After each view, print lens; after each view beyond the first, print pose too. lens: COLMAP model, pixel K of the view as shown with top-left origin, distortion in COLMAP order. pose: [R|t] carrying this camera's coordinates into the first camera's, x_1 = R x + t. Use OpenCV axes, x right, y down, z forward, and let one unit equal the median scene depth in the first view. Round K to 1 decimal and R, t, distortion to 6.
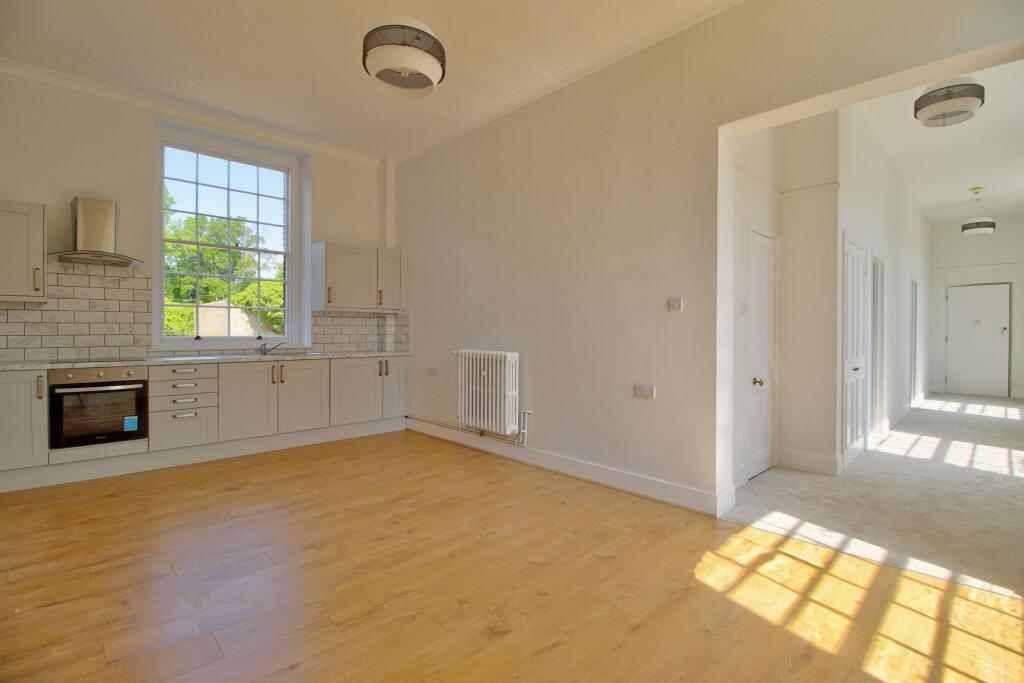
lens RADIAL K [[474.1, 0, 514.1], [0, 474.1, 331.8], [0, 0, 1]] dist [-0.012655, -0.000575]
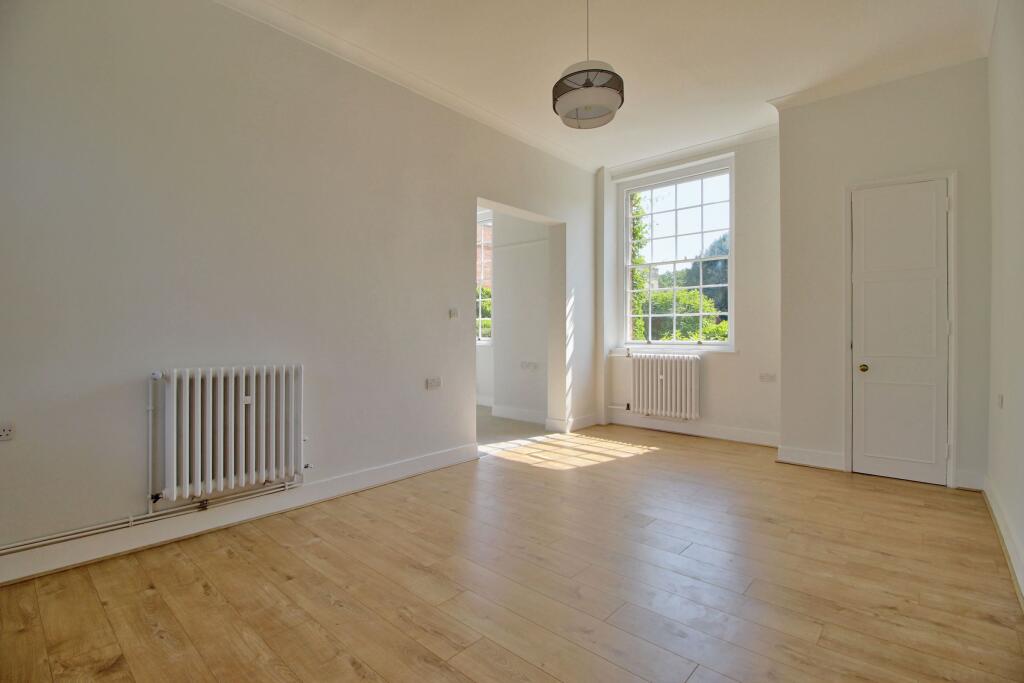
lens RADIAL K [[474.1, 0, 514.1], [0, 474.1, 331.8], [0, 0, 1]] dist [-0.012655, -0.000575]
pose [[-0.071167, -0.000936, 0.997464, -0.870640], [0.002081, 0.999997, 0.001087, -0.005744], [-0.997462, 0.002153, -0.071165, 0.813192]]
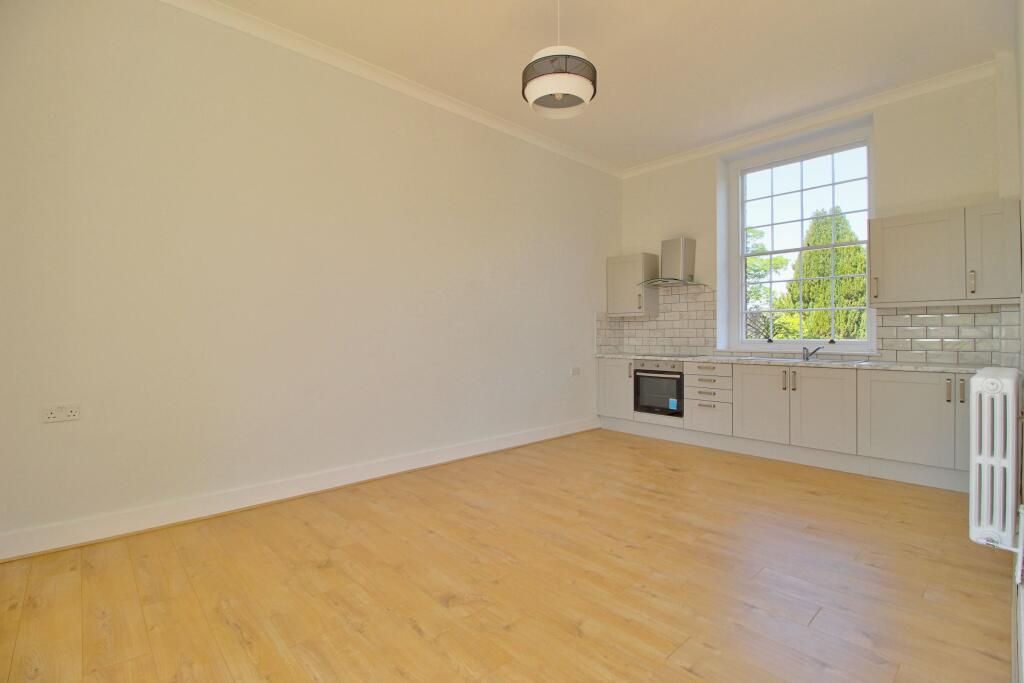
lens RADIAL K [[474.1, 0, 514.1], [0, 474.1, 331.8], [0, 0, 1]] dist [-0.012655, -0.000575]
pose [[-0.020238, -0.008272, -0.999761, 0.549272], [-0.001140, 0.999965, -0.008251, 0.002637], [0.999795, 0.000973, -0.020247, 0.593568]]
